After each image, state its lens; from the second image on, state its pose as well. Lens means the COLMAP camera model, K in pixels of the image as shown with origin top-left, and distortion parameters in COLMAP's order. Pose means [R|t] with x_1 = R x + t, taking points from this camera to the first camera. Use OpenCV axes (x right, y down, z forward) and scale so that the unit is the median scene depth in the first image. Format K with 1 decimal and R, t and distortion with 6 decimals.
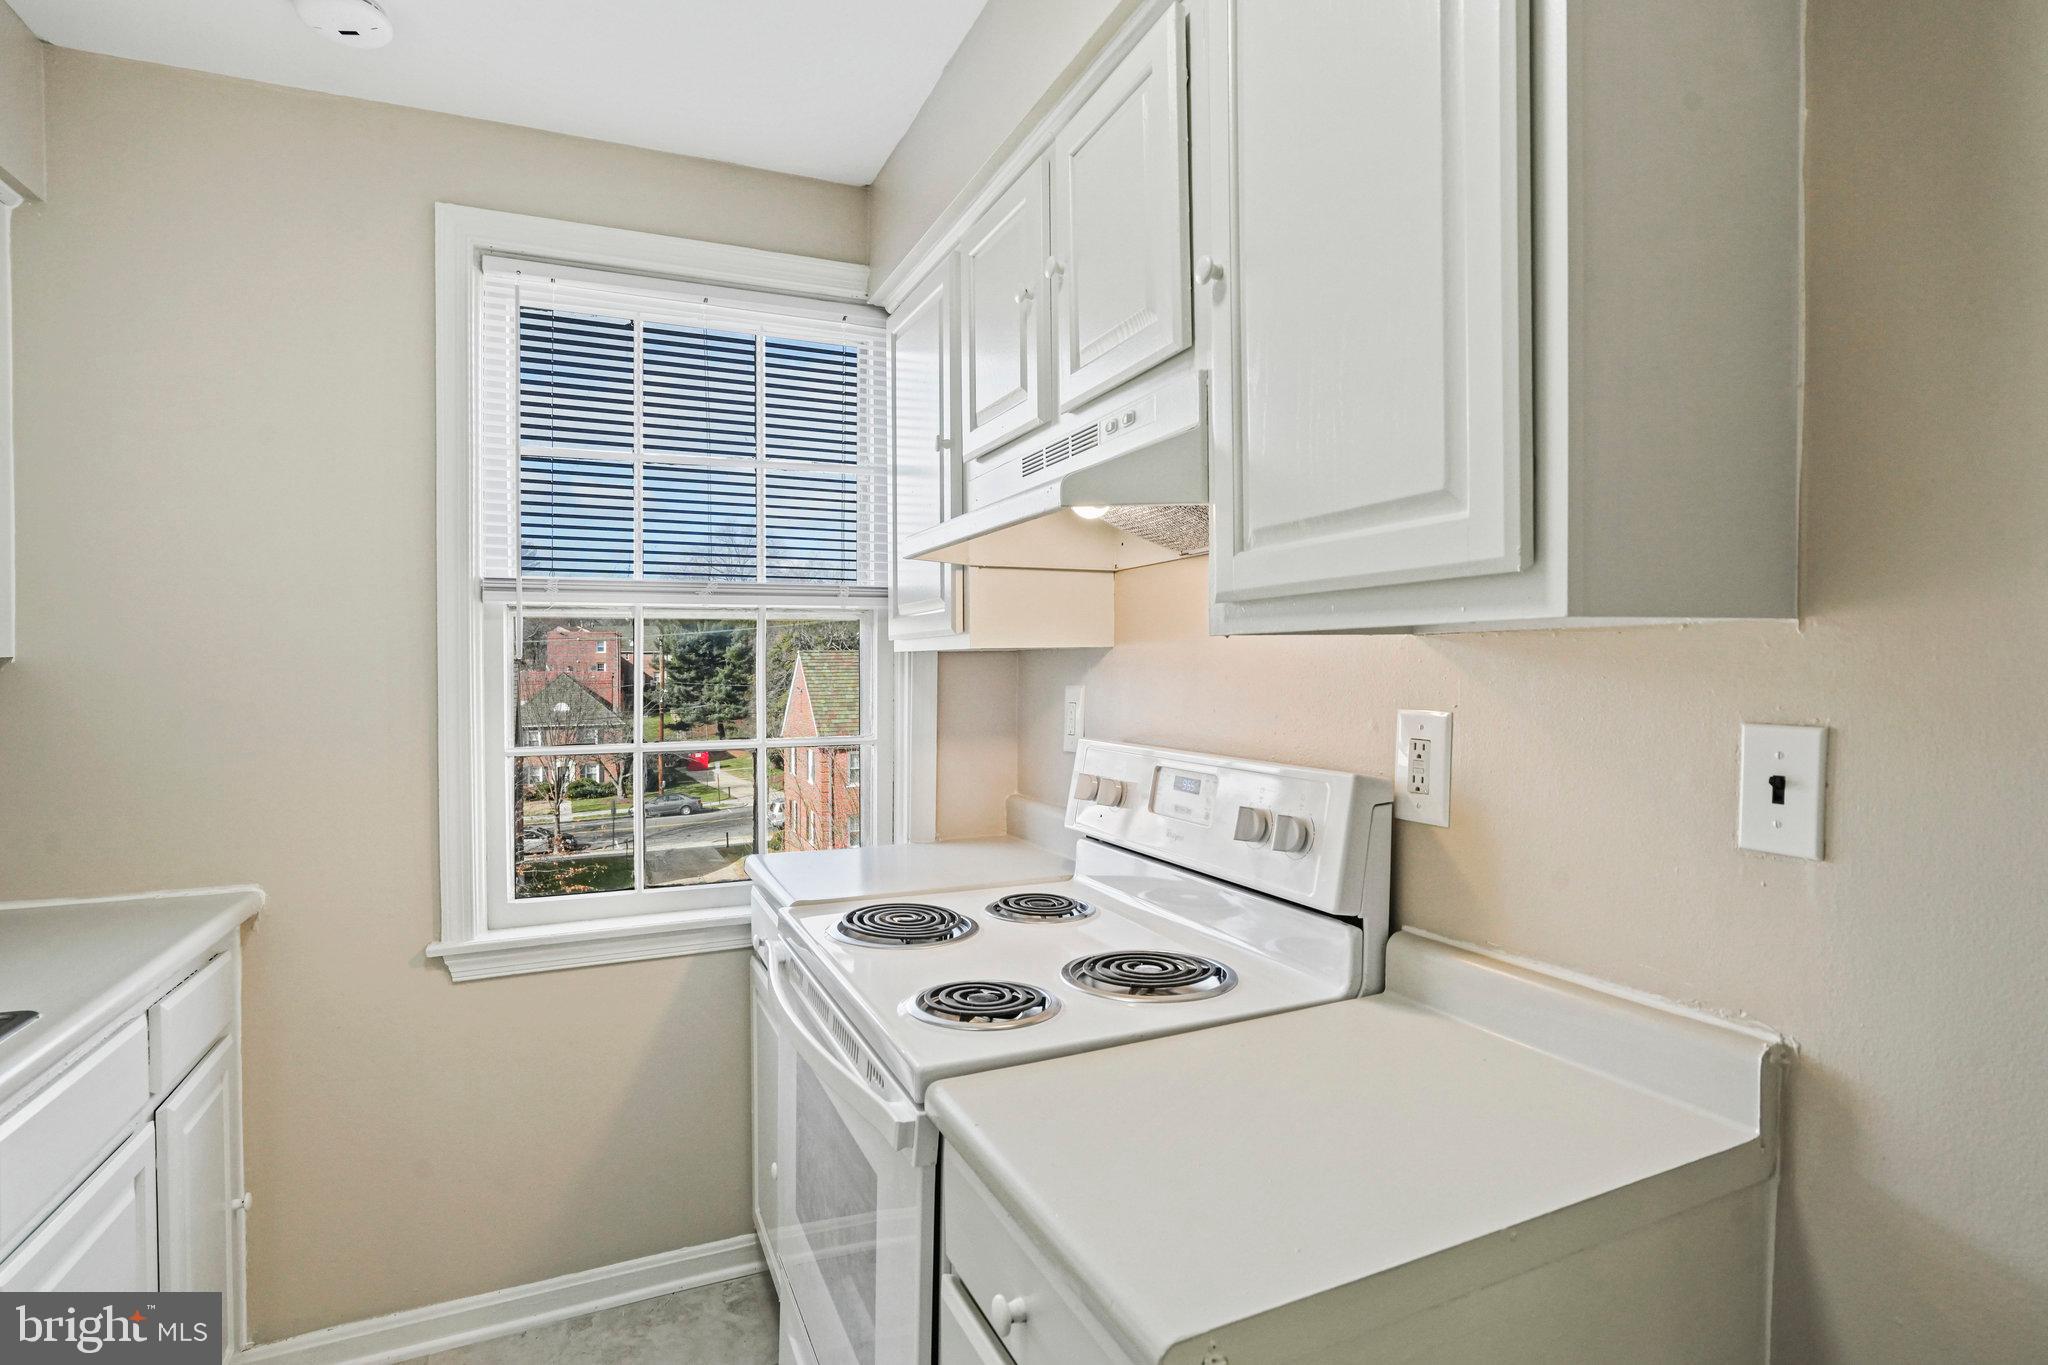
lens RADIAL K [[1007.8, 0, 1021.4], [0, 1007.8, 679.4], [0, 0, 1]] dist [-0.057174, 0.026708]
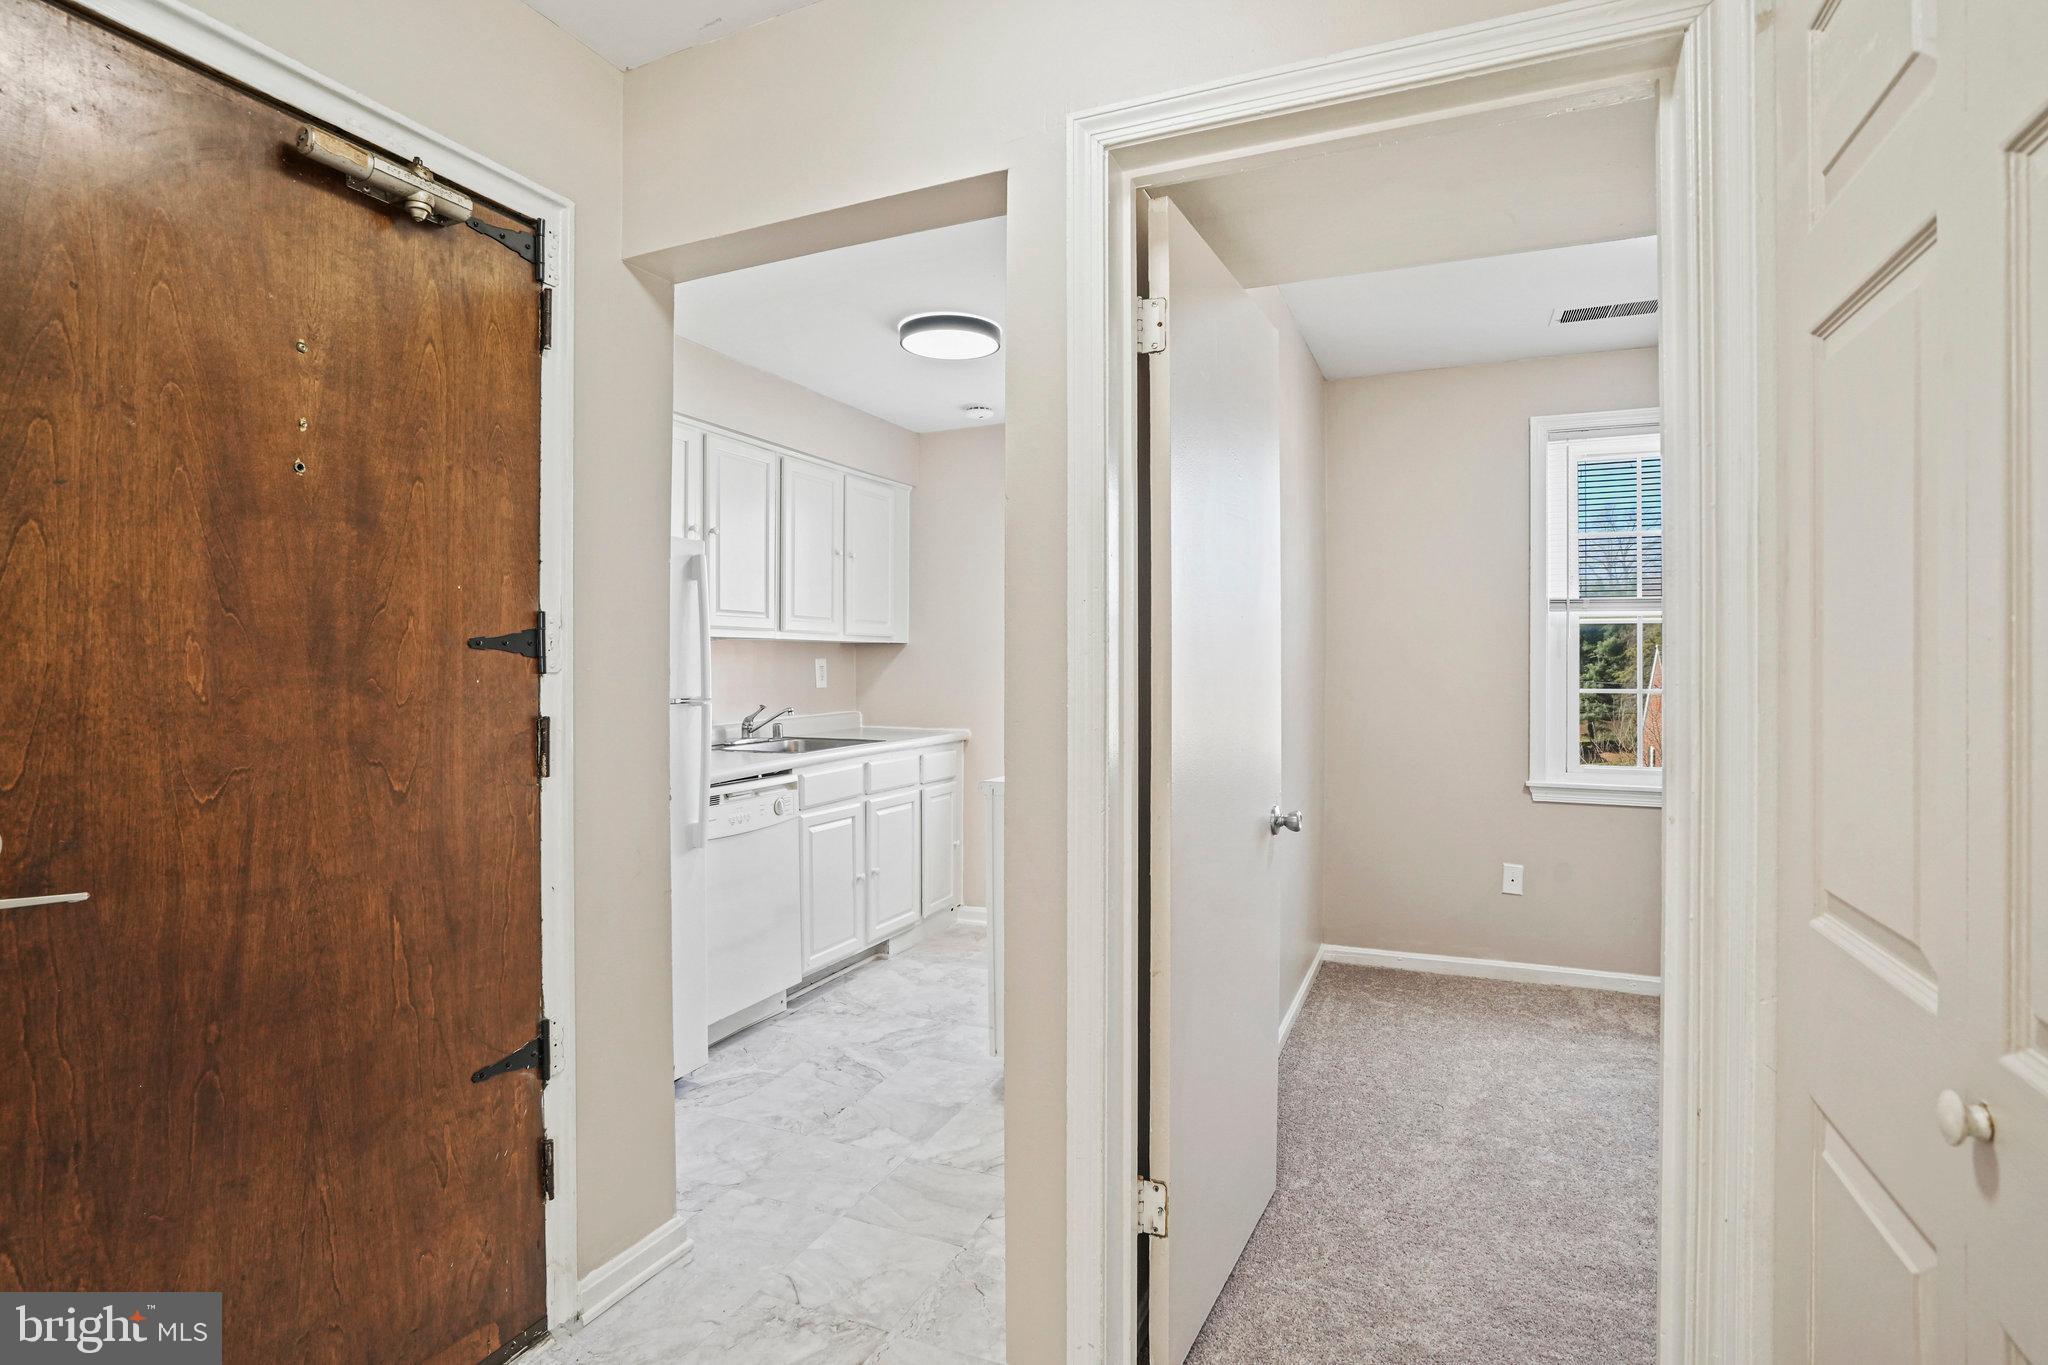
lens RADIAL K [[1008.5, 0, 1015.9], [0, 1008.5, 670.6], [0, 0, 1]] dist [-0.058542, 0.026118]
pose [[0.671643, 0.014588, -0.740731, 1.327231], [-0.017876, 0.999834, 0.003482, 0.040414], [0.740659, 0.010903, 0.671792, -0.735057]]
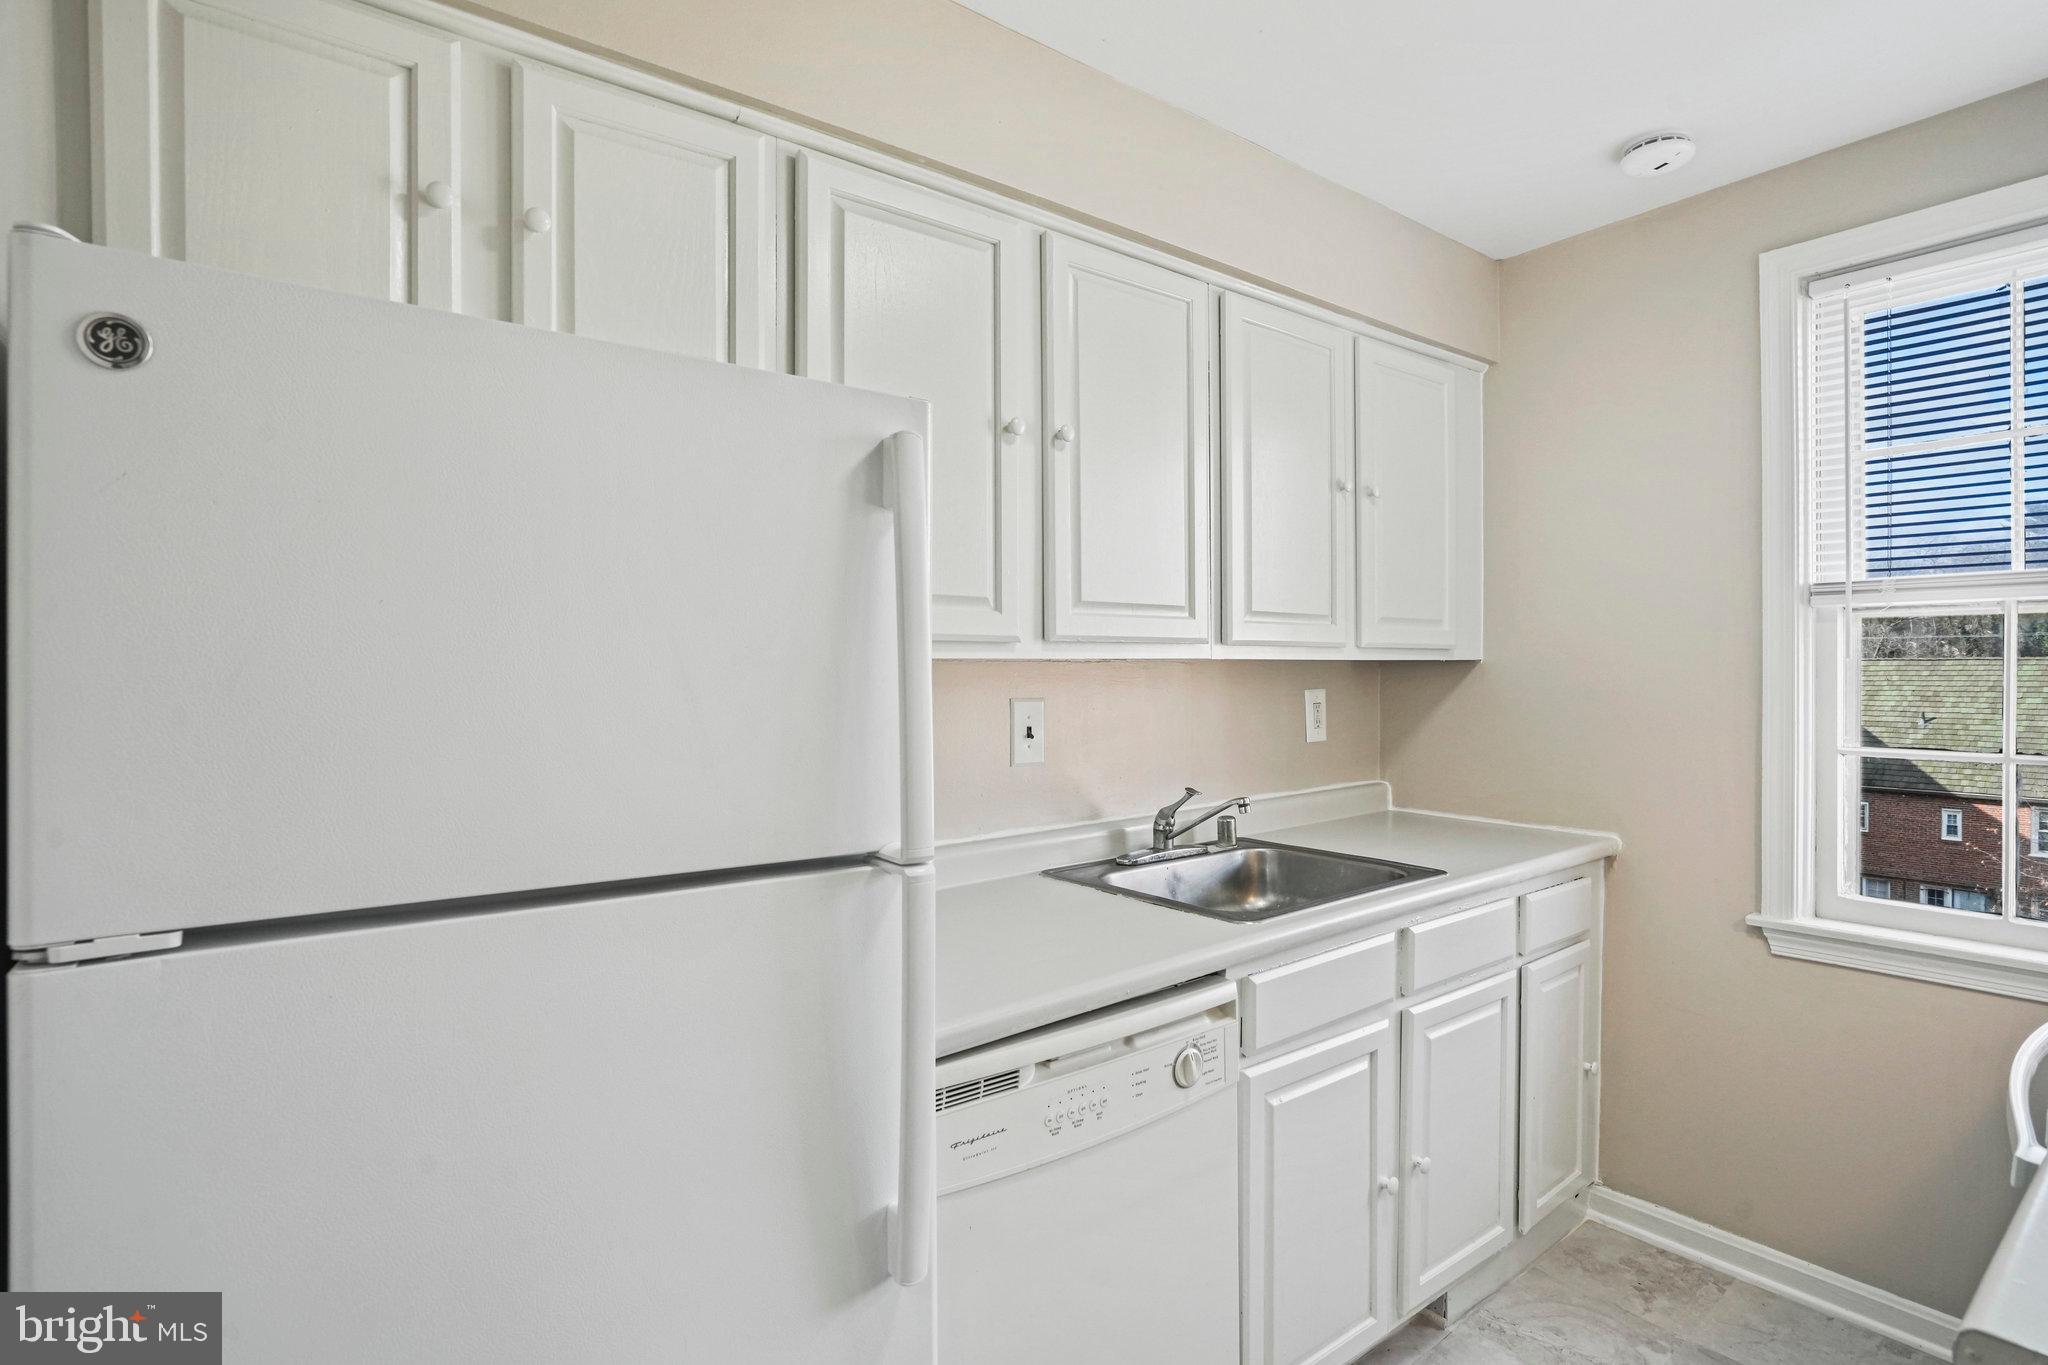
lens RADIAL K [[1007.8, 0, 1021.4], [0, 1007.8, 679.4], [0, 0, 1]] dist [-0.057174, 0.026708]
pose [[0.233405, 0.017351, -0.972225, 0.318751], [-0.012960, 0.999807, 0.014732, -0.005527], [0.972293, 0.009161, 0.233584, -0.079025]]
